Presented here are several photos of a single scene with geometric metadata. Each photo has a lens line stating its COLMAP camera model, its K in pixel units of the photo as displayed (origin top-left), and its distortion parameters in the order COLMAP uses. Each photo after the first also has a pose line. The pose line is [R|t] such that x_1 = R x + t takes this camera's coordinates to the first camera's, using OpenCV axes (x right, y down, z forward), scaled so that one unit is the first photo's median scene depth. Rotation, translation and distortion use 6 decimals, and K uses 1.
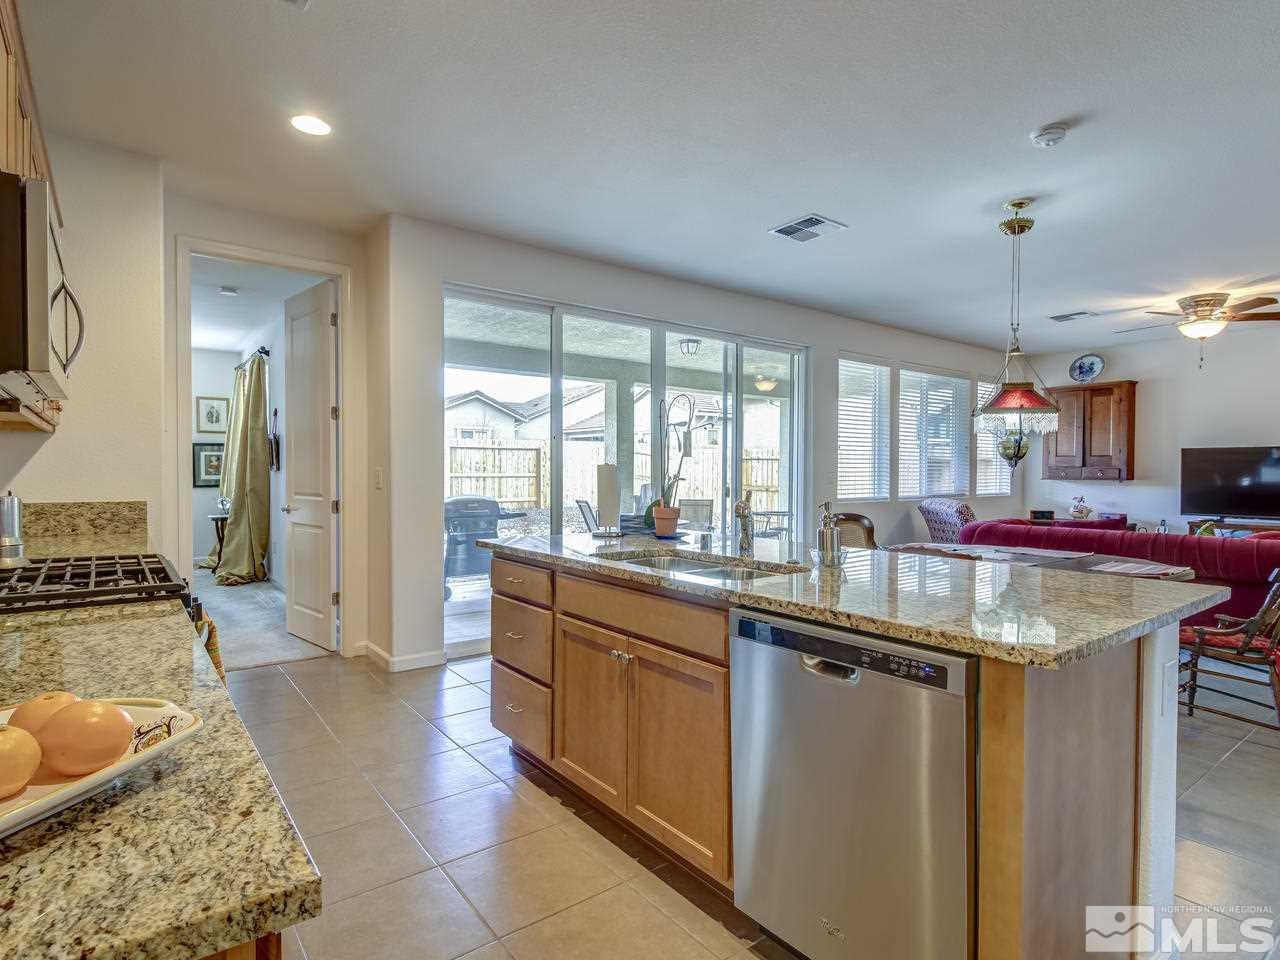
lens RADIAL K [[669.2, 0, 642.2], [0, 669.2, 470.5], [0, 0, 1]] dist [0.006463, 0.000720]
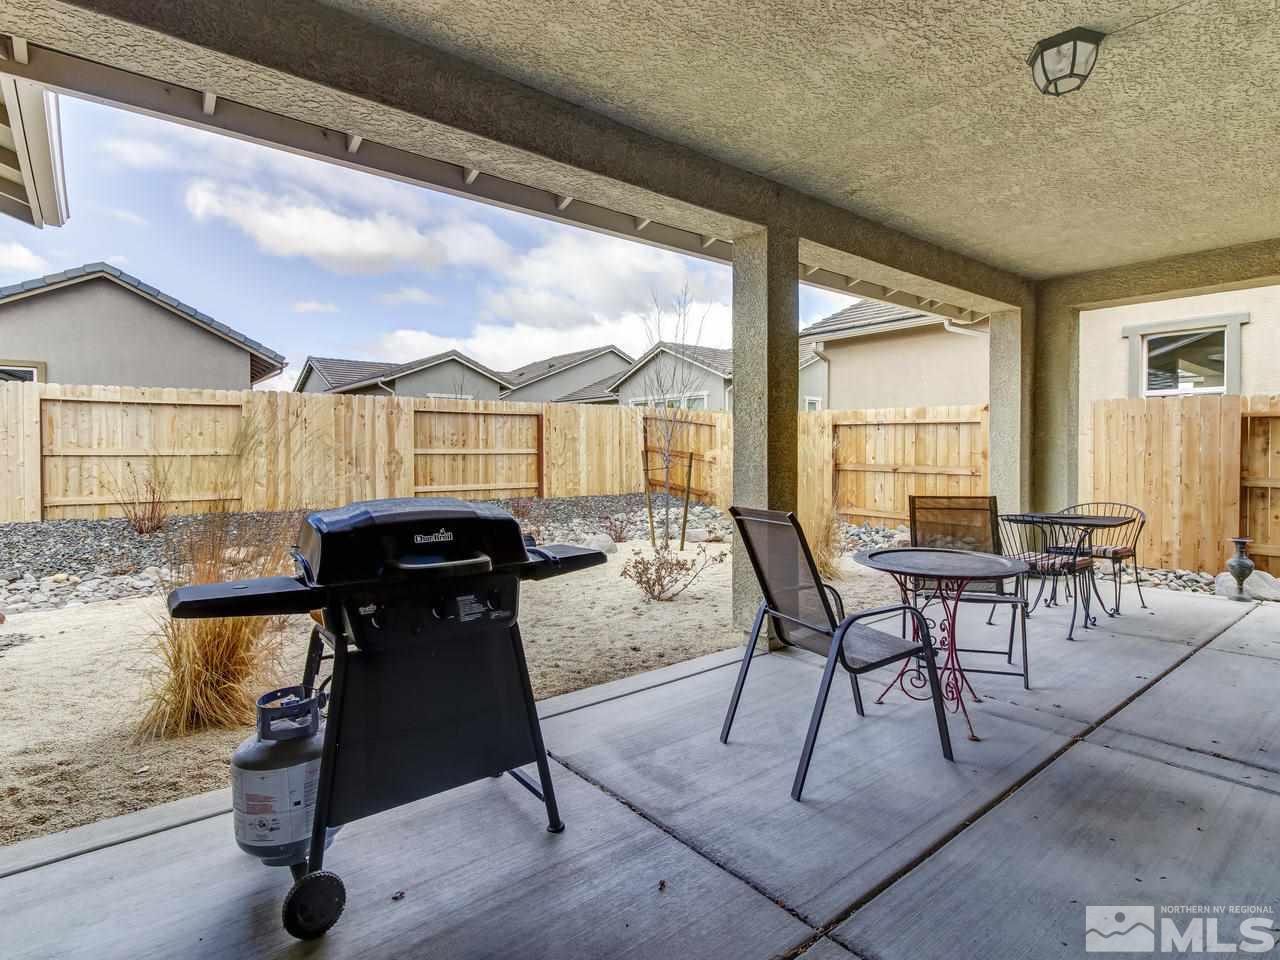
lens RADIAL K [[669.2, 0, 642.2], [0, 669.2, 470.5], [0, 0, 1]] dist [0.006463, 0.000720]
pose [[0.999618, -0.007564, 0.026588, -0.068694], [0.006785, 0.999548, 0.029284, 0.006910], [-0.026797, -0.029093, 0.999217, 0.295479]]
